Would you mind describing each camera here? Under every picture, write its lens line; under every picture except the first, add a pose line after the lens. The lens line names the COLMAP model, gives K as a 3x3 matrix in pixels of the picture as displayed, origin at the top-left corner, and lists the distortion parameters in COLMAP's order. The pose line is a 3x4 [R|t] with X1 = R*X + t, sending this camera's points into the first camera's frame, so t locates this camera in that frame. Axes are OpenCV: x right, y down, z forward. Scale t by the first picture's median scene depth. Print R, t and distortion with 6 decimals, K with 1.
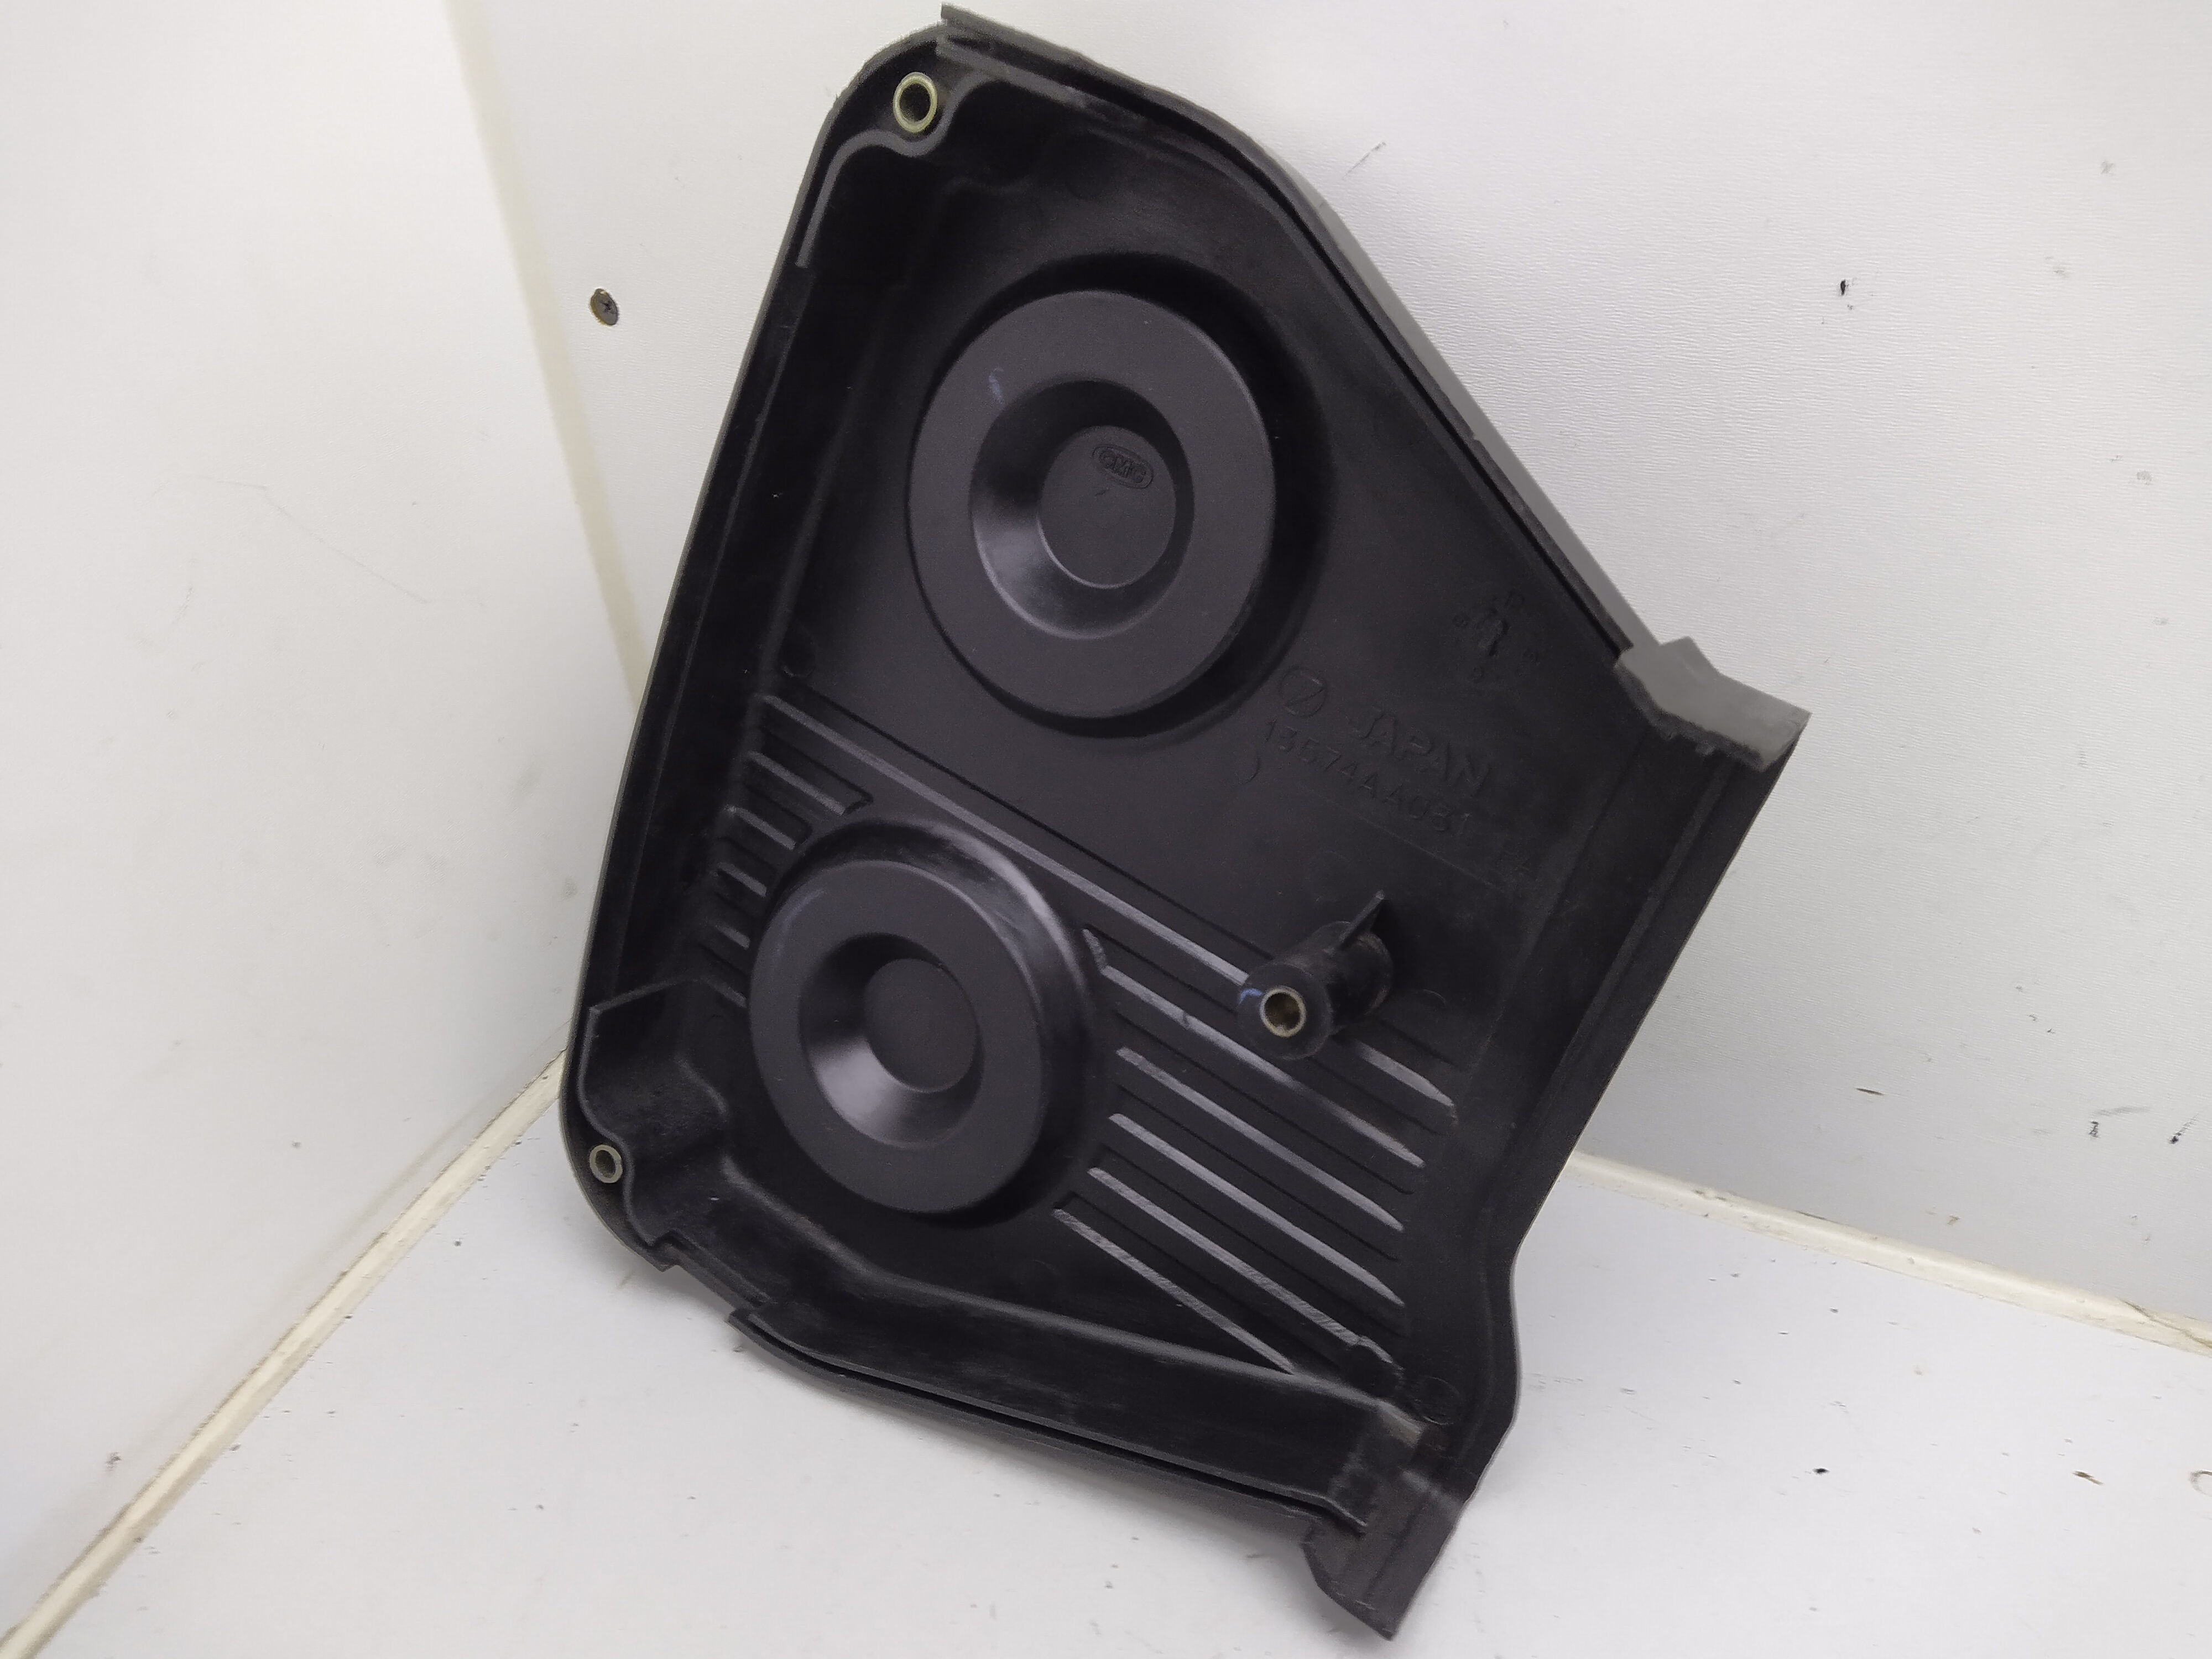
lens RADIAL K [[1671.9, 0, 1106.0], [0, 1671.9, 829.5], [0, 0, 1]] dist [0.068252, -0.109792]
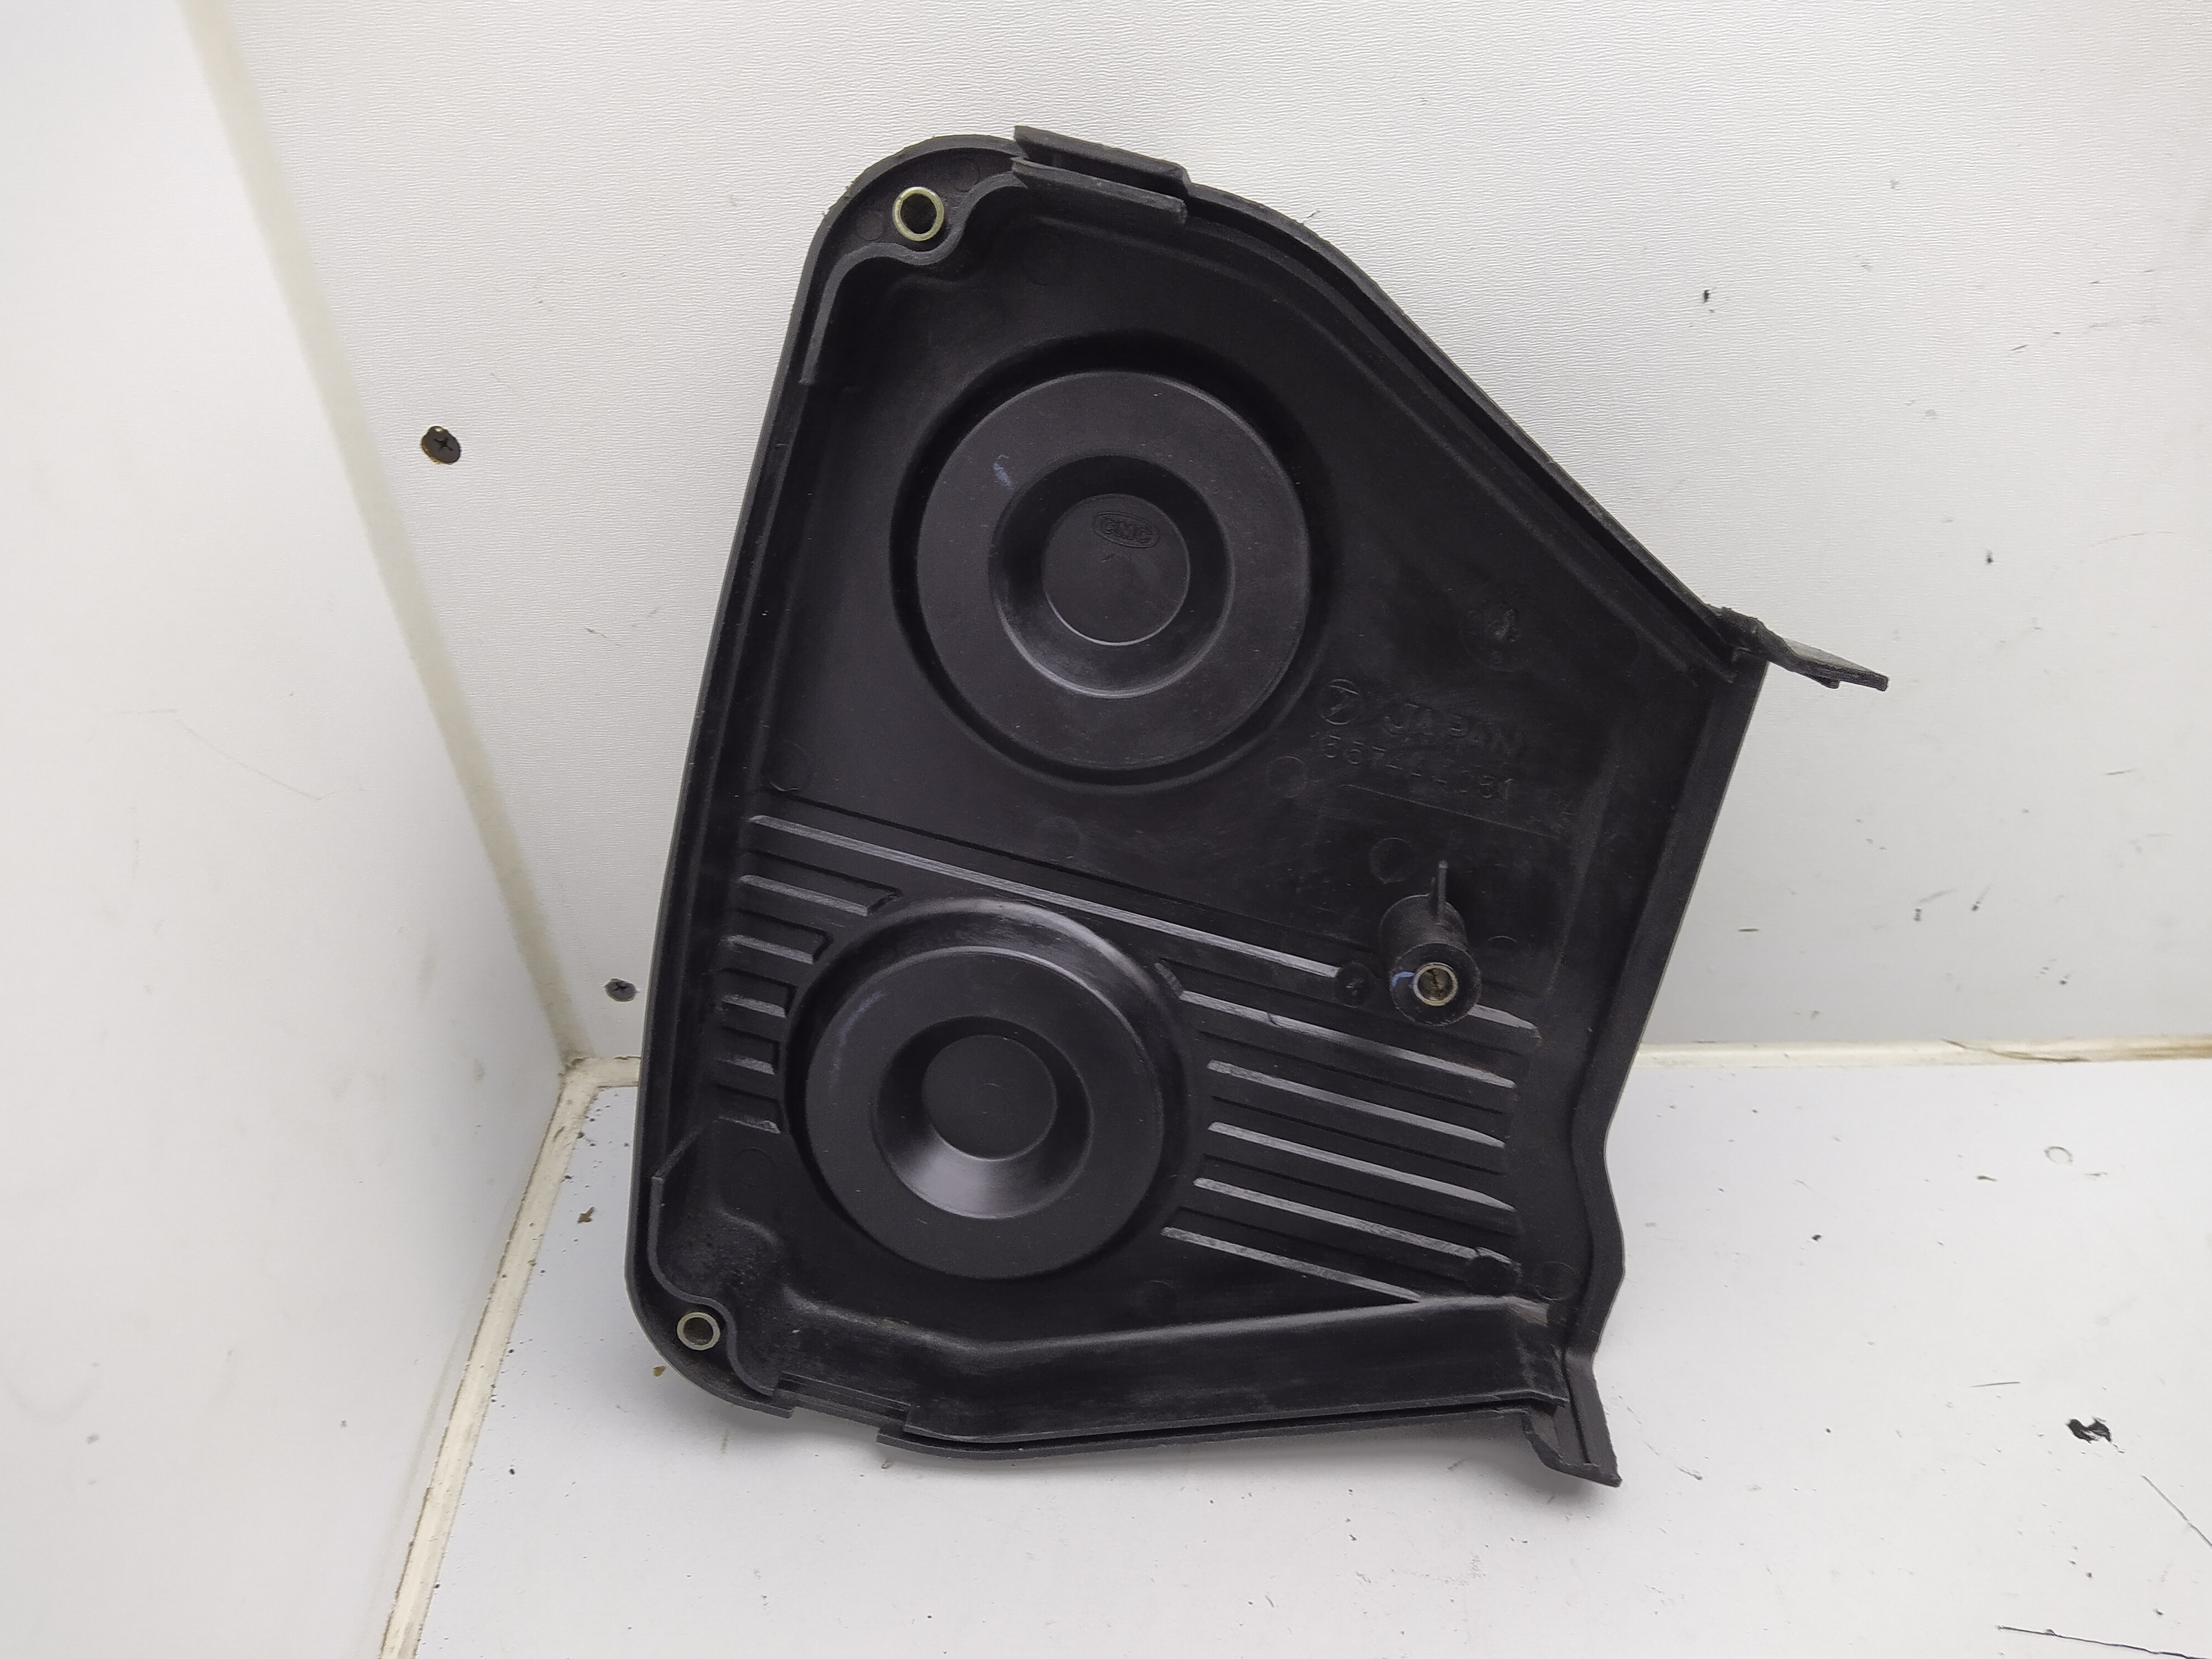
lens RADIAL K [[1671.9, 0, 1106.0], [0, 1671.9, 829.5], [0, 0, 1]] dist [0.068252, -0.109792]
pose [[0.910314, -0.224866, 0.347511, -0.398656], [0.221219, 0.973905, 0.050704, -0.085013], [-0.349845, 0.030719, 0.936304, 0.017457]]
